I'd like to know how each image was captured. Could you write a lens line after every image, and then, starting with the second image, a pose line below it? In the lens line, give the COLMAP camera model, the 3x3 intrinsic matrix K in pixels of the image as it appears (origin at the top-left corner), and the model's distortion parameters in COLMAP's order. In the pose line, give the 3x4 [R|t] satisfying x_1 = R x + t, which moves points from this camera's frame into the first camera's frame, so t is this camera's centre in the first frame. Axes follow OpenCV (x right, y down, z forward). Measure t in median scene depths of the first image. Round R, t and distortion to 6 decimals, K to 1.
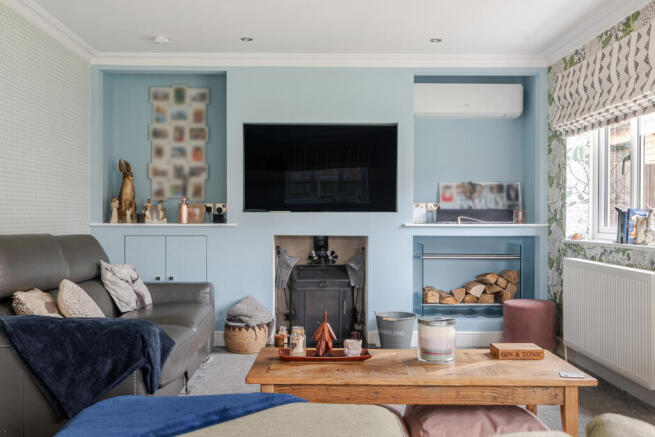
lens RADIAL K [[666.1, 0, 323.4], [0, 666.1, 222.3], [0, 0, 1]] dist [0.005640, 0.000000]
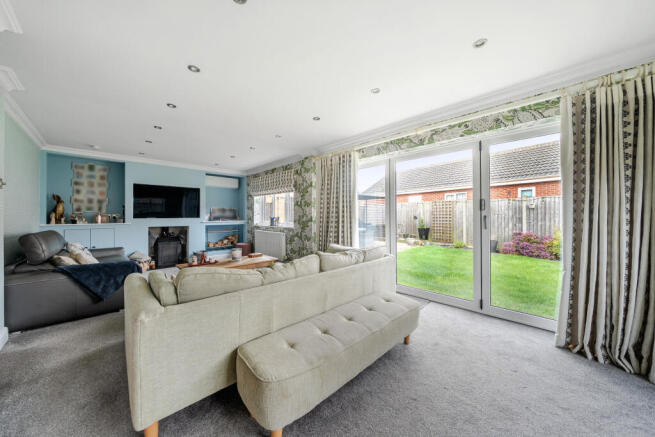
lens RADIAL K [[226.6, 0, 325.1], [0, 226.6, 214.6], [0, 0, 1]] dist [-0.007350, 0.000067]
pose [[0.719627, -0.001522, 0.694359, -0.188206], [0.008831, 0.999937, -0.006960, -0.016955], [-0.694305, 0.011141, 0.719595, -0.130911]]
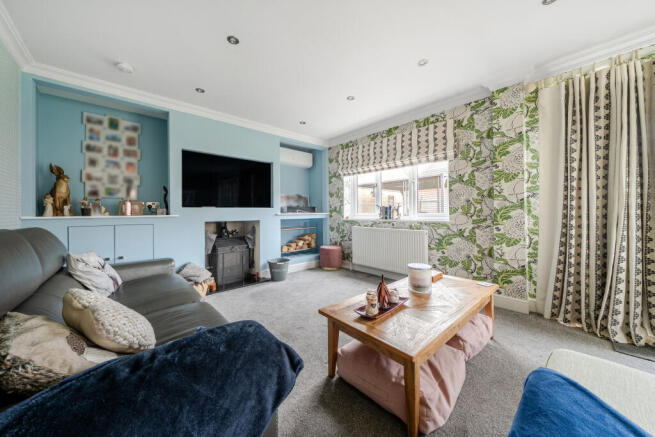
lens RADIAL K [[226.6, 0, 321.3], [0, 226.6, 212.4], [0, 0, 1]] dist [-0.007350, 0.000067]
pose [[0.751918, -0.010419, 0.659175, -0.217994], [0.016681, 0.999856, -0.003224, 0.003097], [-0.659046, 0.013420, 0.751983, 0.396865]]
